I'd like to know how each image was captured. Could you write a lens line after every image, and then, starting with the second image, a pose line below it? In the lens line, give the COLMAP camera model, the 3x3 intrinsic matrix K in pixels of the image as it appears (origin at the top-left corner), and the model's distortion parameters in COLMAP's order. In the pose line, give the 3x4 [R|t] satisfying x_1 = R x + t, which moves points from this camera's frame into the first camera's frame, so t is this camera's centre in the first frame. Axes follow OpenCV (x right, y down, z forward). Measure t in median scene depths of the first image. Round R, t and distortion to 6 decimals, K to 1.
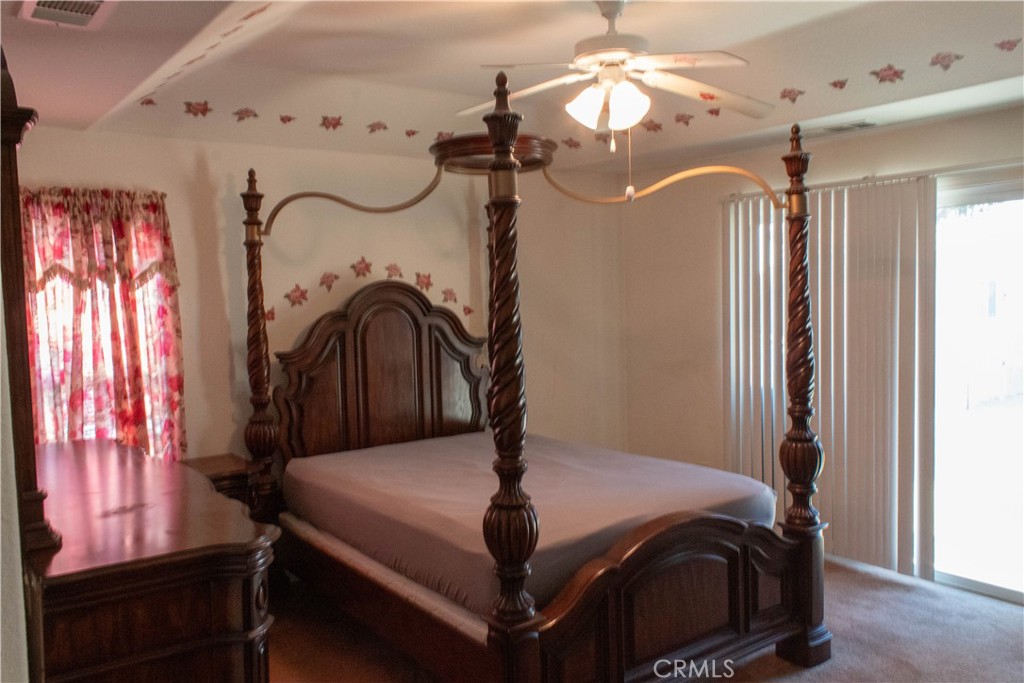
lens RADIAL K [[824.2, 0, 512.0], [0, 824.2, 341.5], [0, 0, 1]] dist [0.013417, 0.004227]
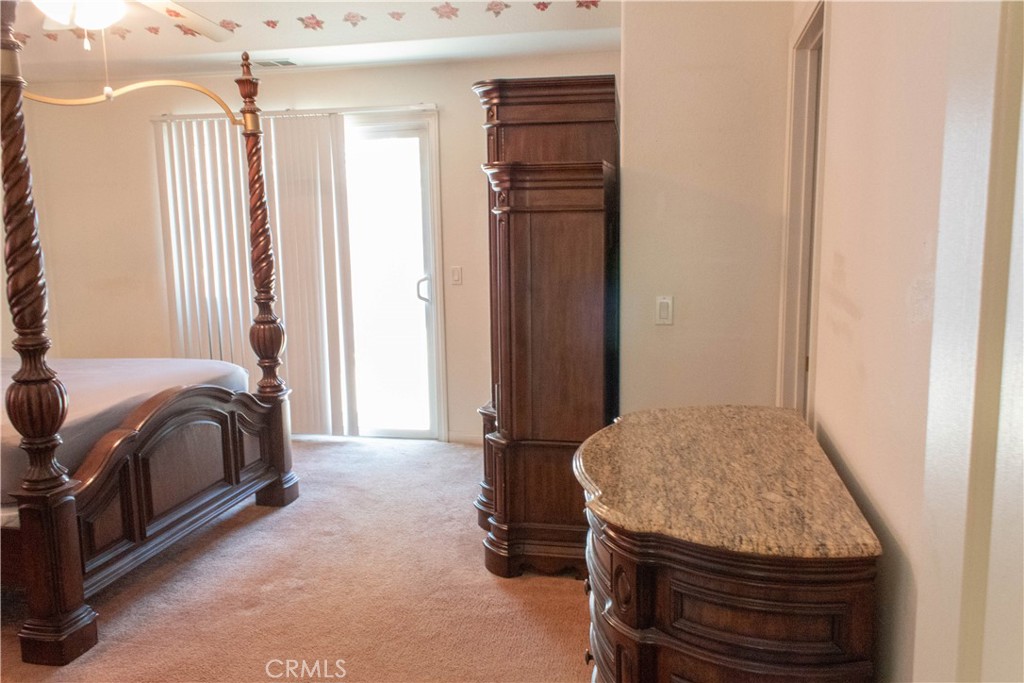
lens RADIAL K [[824.2, 0, 512.0], [0, 824.2, 341.5], [0, 0, 1]] dist [0.013417, 0.004227]
pose [[0.750531, -0.082161, 0.655708, -0.172385], [0.039798, 0.996060, 0.079255, 0.066025], [-0.659636, -0.033388, 0.750843, -0.137584]]
